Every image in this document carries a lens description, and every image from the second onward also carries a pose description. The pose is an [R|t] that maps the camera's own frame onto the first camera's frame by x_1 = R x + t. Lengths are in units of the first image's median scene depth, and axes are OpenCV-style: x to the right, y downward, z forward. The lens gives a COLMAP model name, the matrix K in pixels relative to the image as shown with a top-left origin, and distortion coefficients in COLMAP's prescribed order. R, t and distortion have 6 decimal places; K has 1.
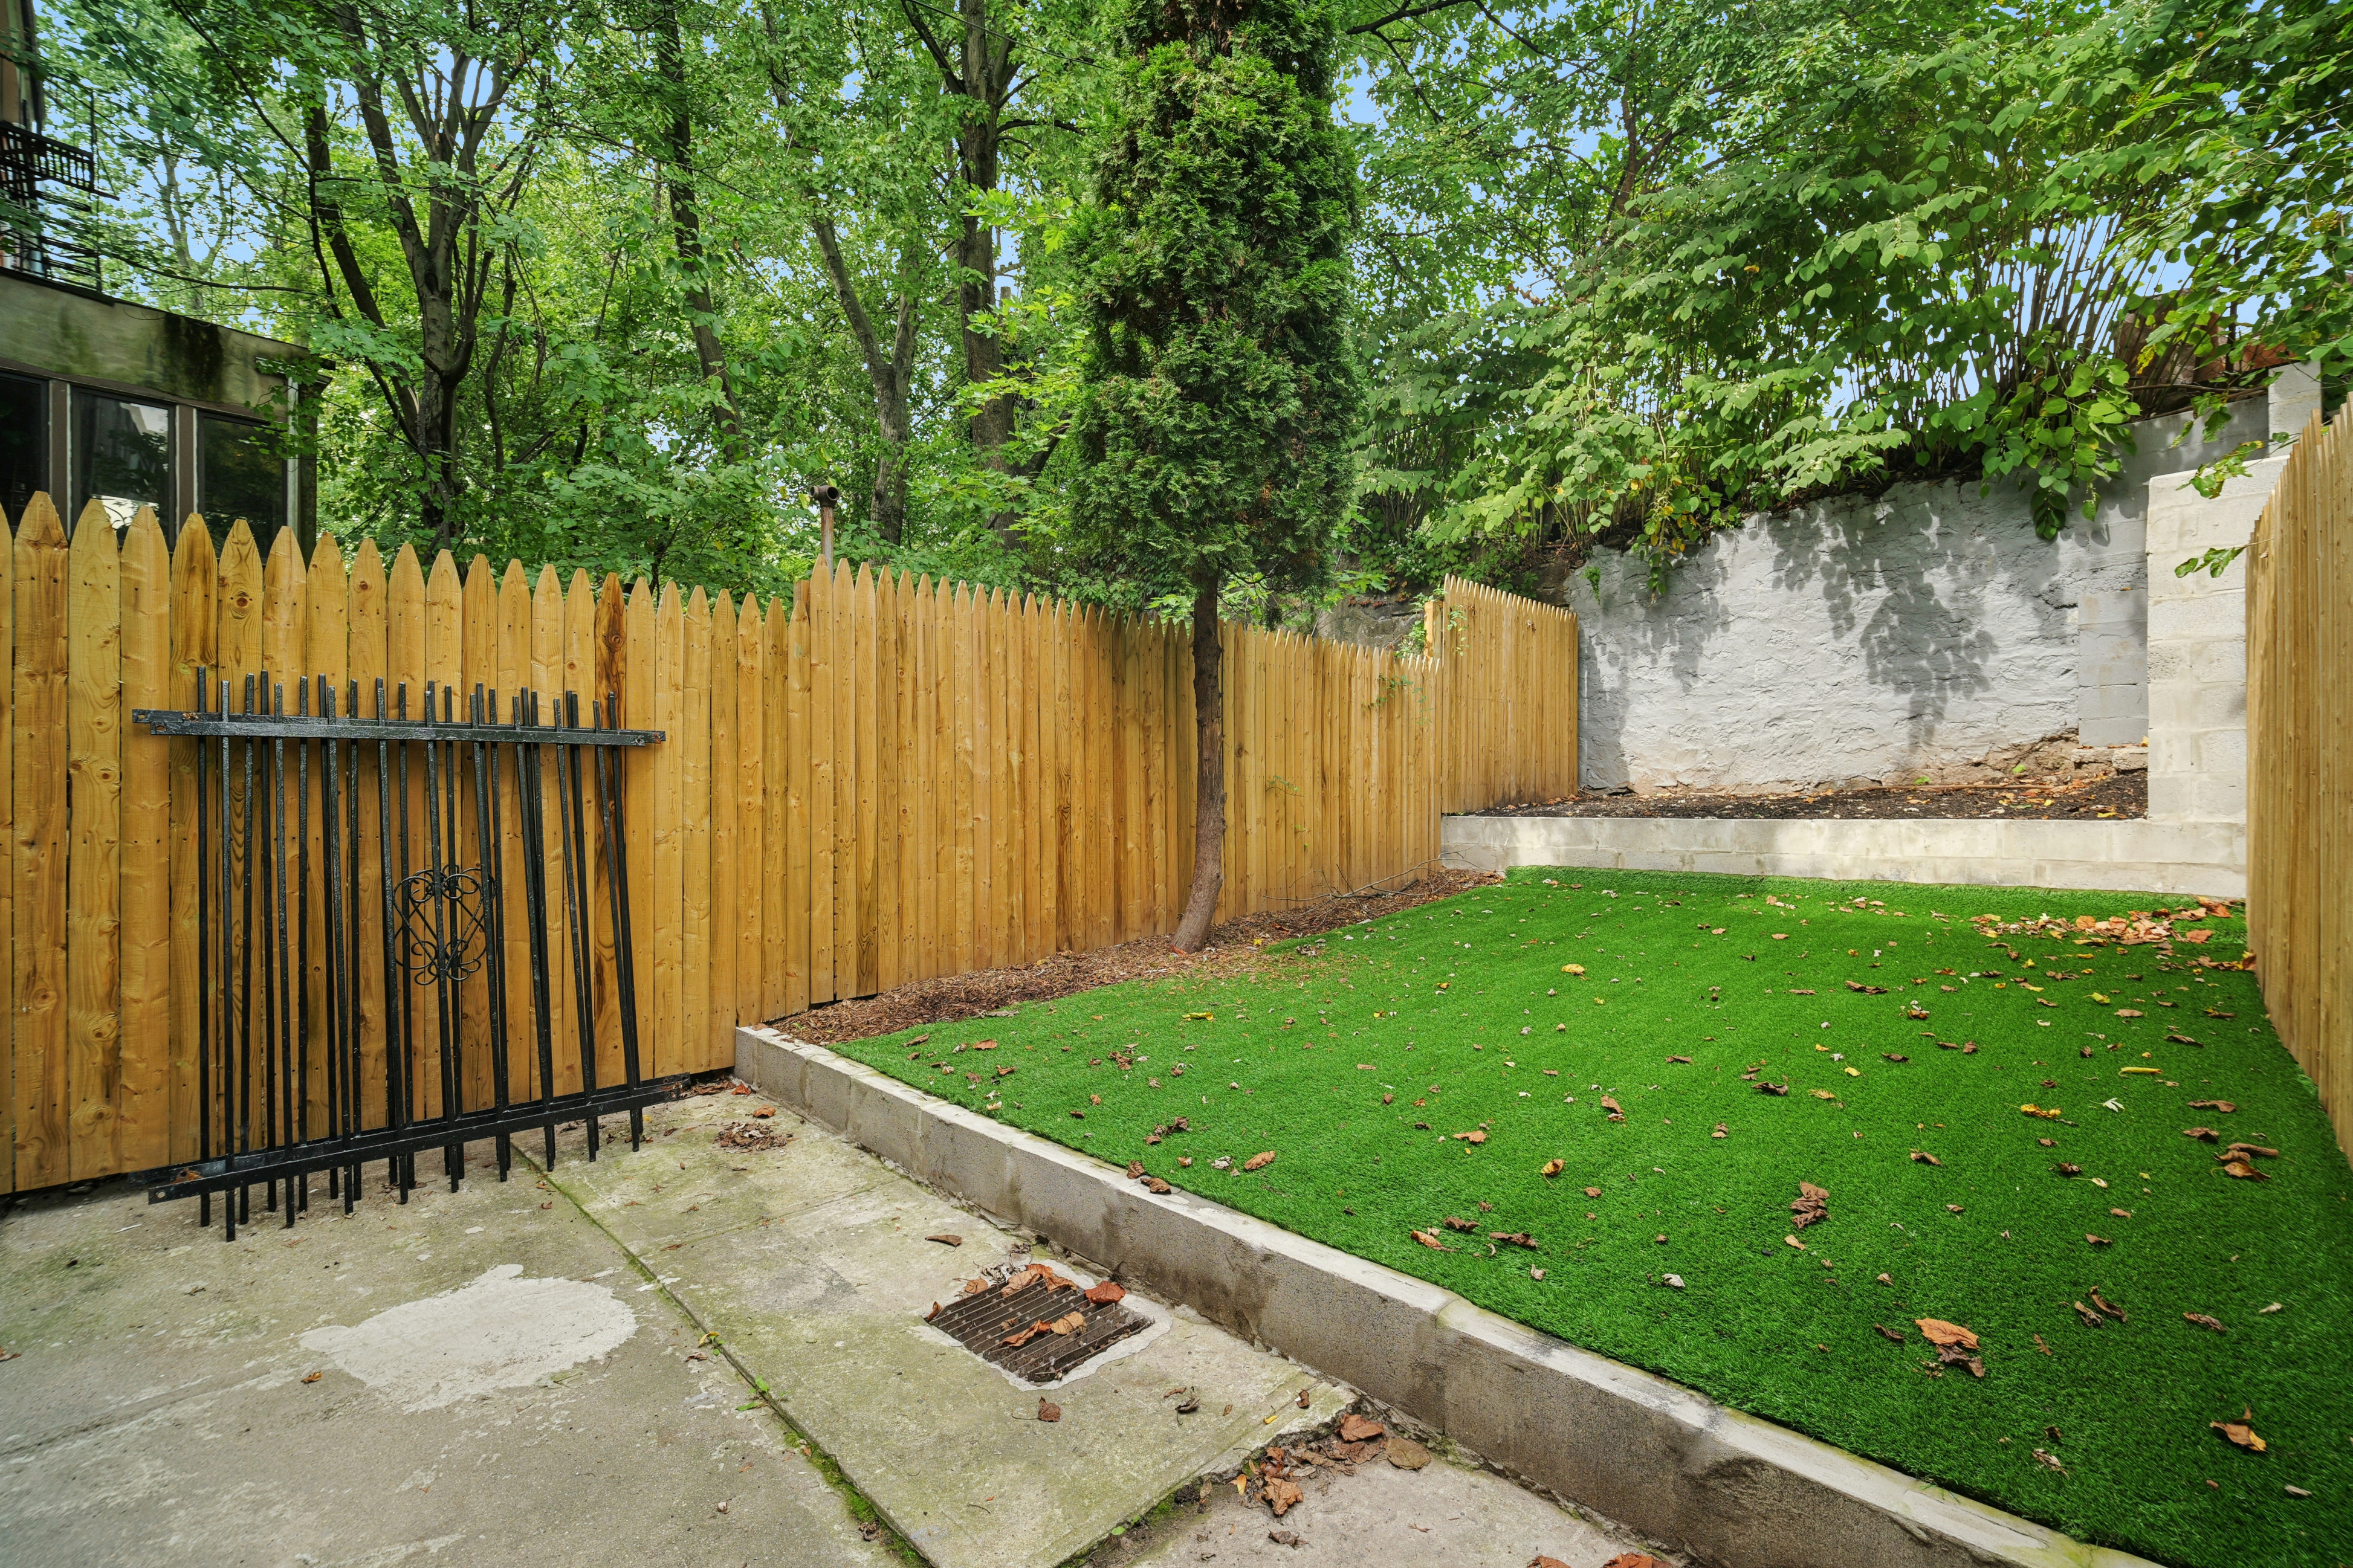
lens RADIAL K [[991.5, 0, 1209.7], [0, 991.5, 773.6], [0, 0, 1]] dist [0.013554, -0.007932]
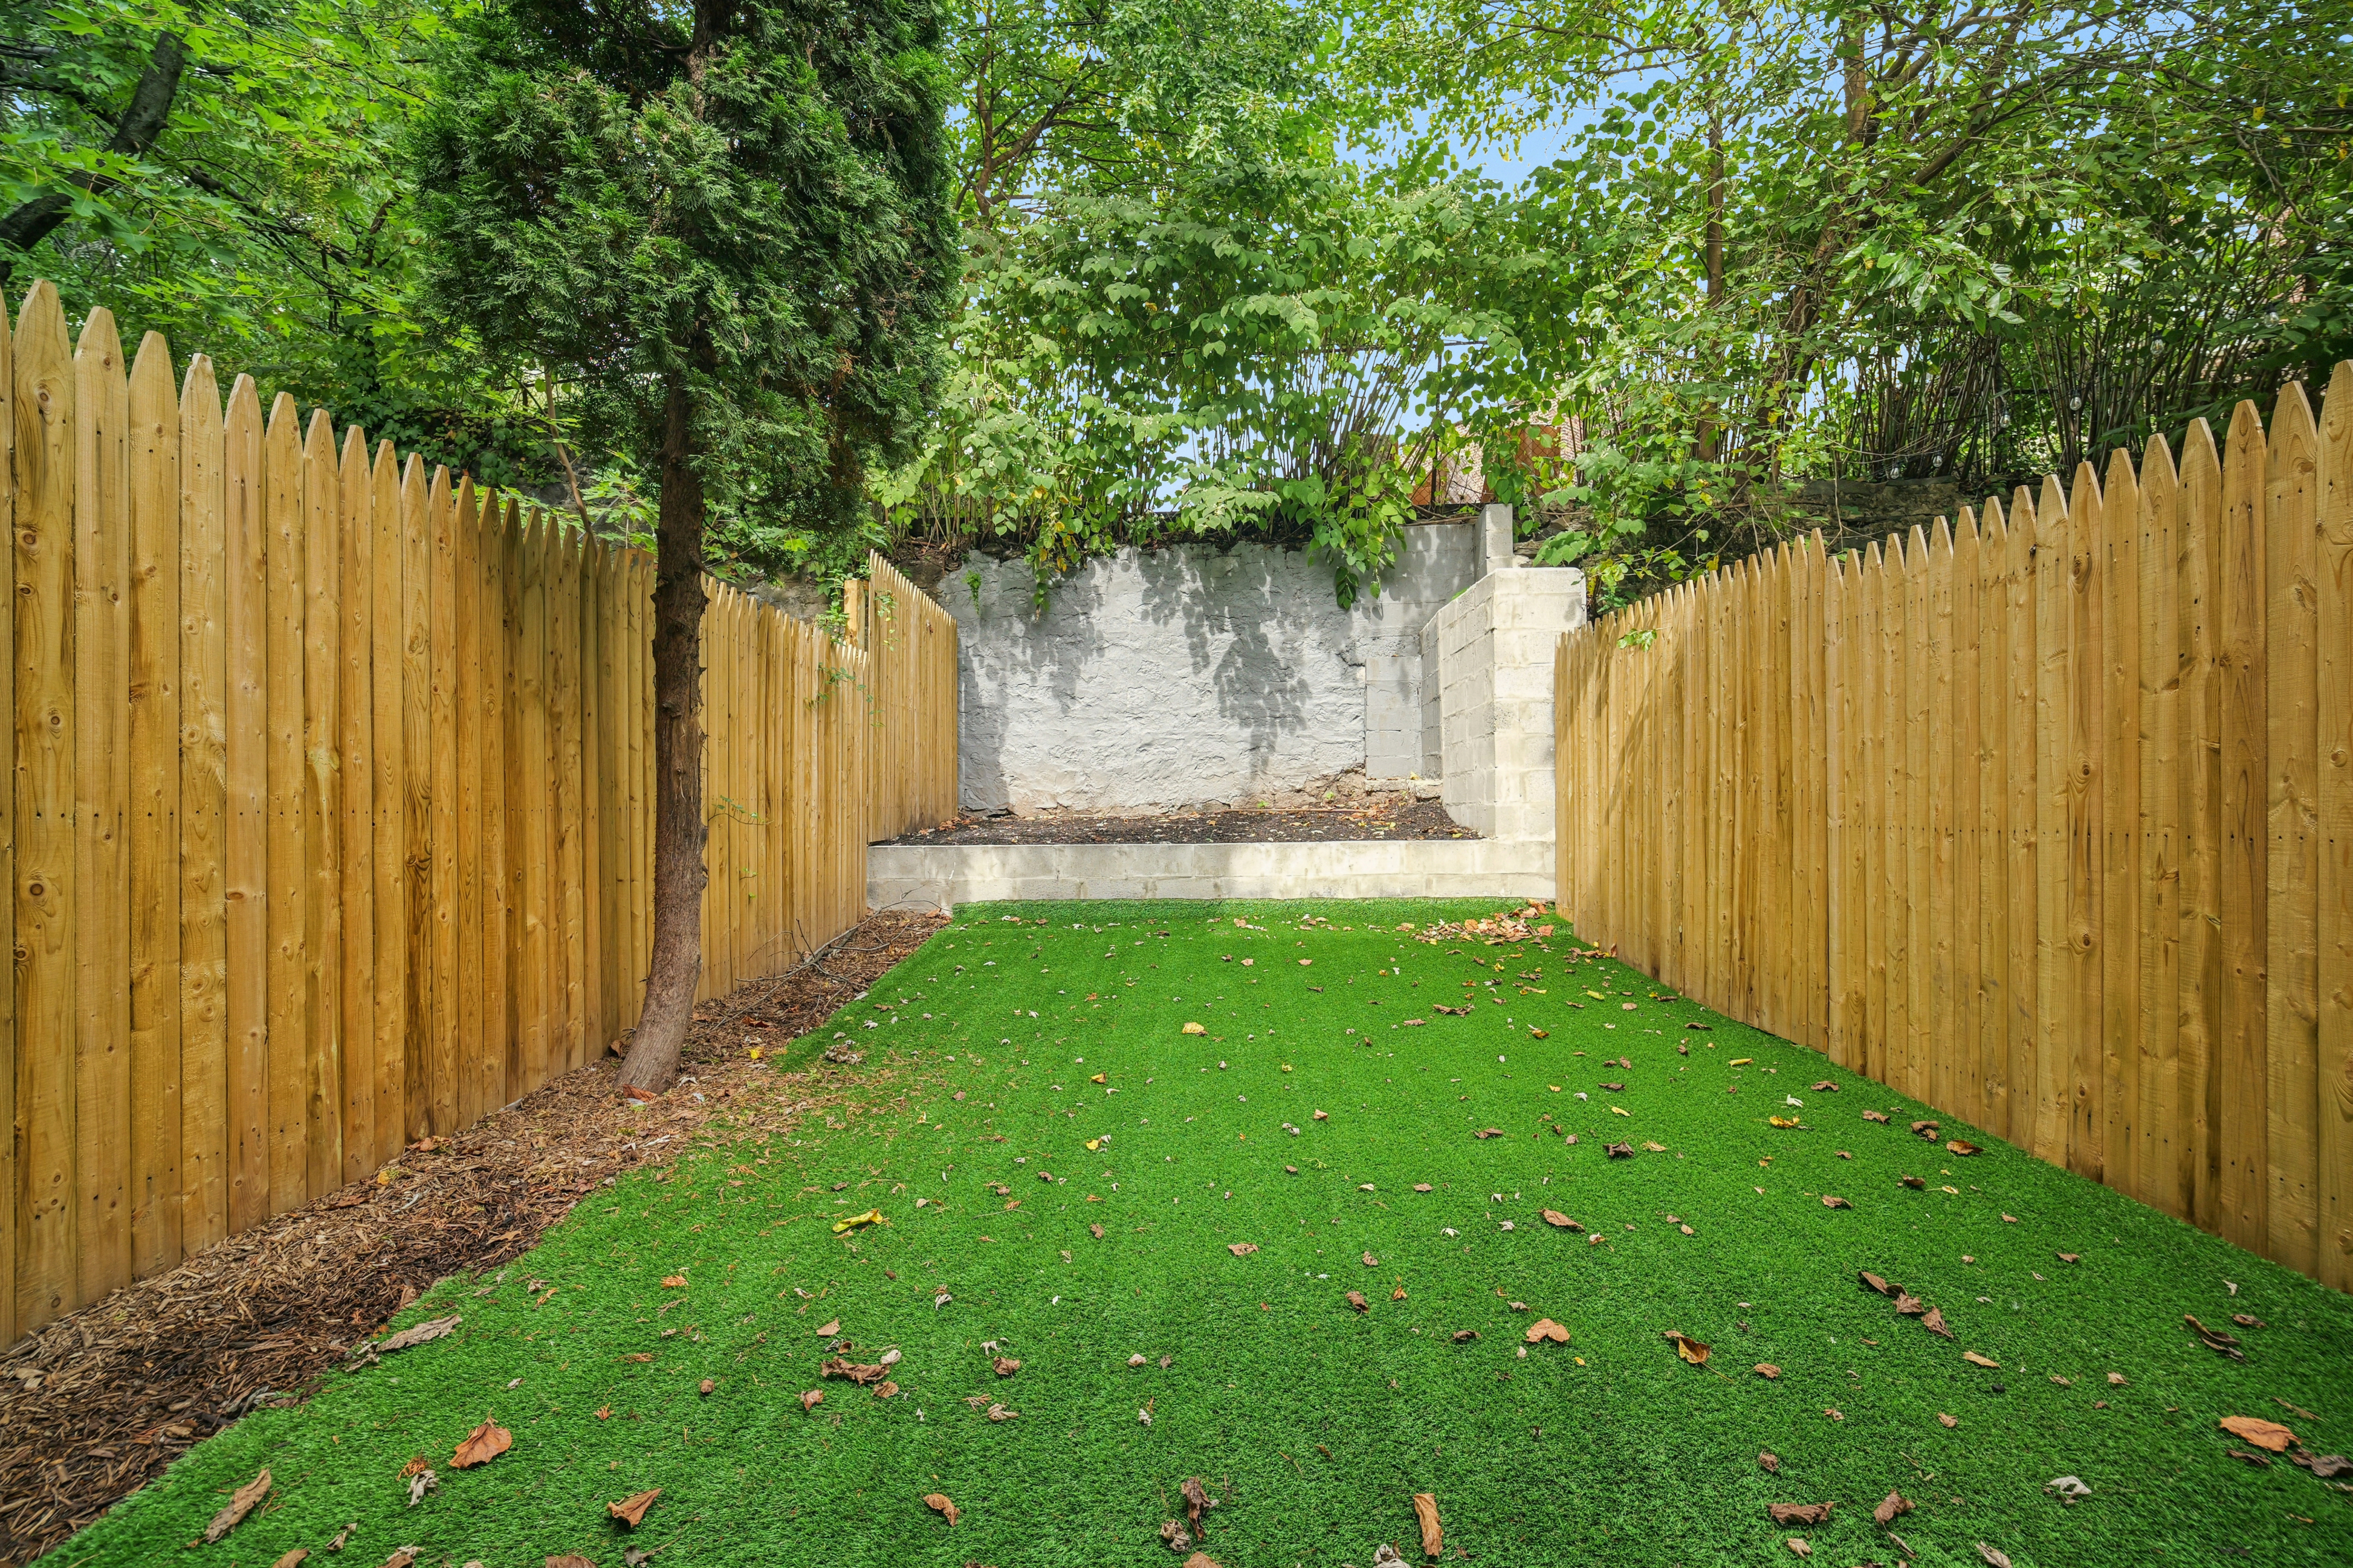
lens RADIAL K [[991.5, 0, 1182.0], [0, 991.5, 798.7], [0, 0, 1]] dist [0.013554, -0.007932]
pose [[0.725691, 0.006038, 0.687994, -0.155012], [-0.013761, 0.999889, 0.005740, -0.004577], [-0.687883, -0.013632, 0.725694, 0.251201]]
